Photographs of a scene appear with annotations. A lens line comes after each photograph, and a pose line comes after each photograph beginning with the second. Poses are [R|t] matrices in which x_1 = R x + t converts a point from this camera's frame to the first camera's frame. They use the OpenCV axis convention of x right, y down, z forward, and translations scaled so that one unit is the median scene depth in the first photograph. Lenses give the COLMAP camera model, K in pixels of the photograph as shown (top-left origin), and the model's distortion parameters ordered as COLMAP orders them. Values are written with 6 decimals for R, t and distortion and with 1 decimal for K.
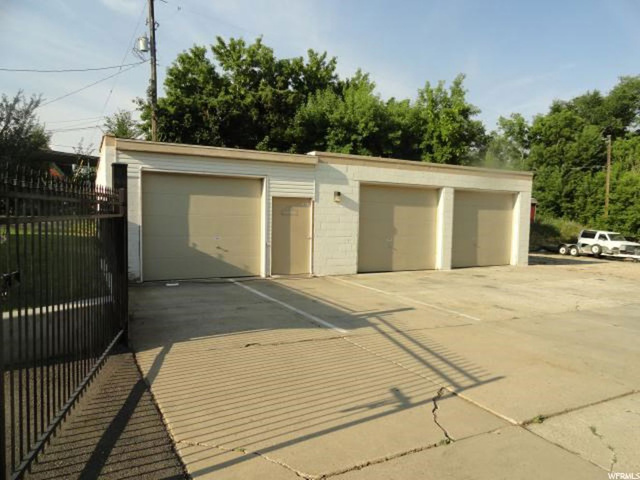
lens RADIAL K [[434.9, 0, 320.0], [0, 434.9, 240.0], [0, 0, 1]] dist [-0.004915, 0.000961]
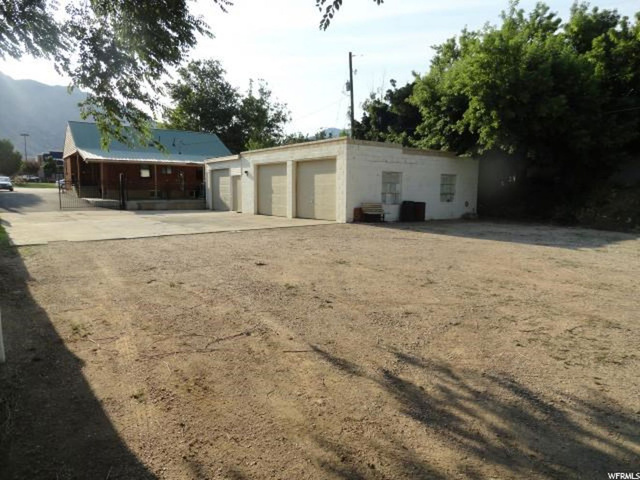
lens RADIAL K [[434.9, 0, 320.0], [0, 434.9, 240.0], [0, 0, 1]] dist [-0.004915, 0.000961]
pose [[0.158232, 0.090921, -0.983207, 1.136573], [-0.053972, 0.995059, 0.083331, 0.011863], [0.985926, 0.039880, 0.162357, 0.548138]]
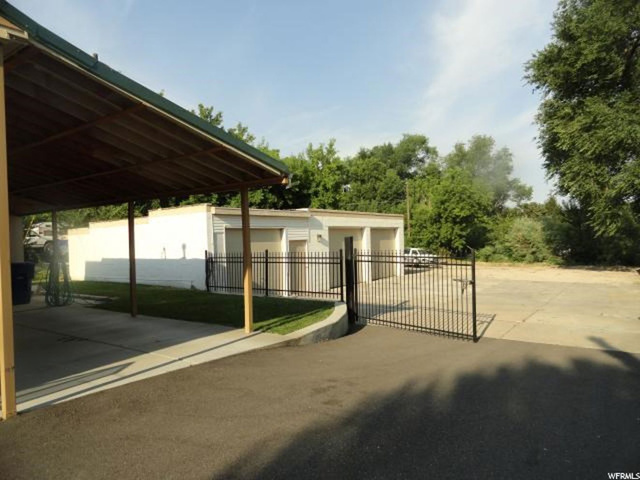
lens RADIAL K [[434.9, 0, 320.0], [0, 434.9, 240.0], [0, 0, 1]] dist [-0.004915, 0.000961]
pose [[0.895631, -0.046755, 0.442334, -0.330085], [0.071118, 0.996719, -0.038645, -0.018871], [-0.439075, 0.066069, 0.896018, -0.176497]]
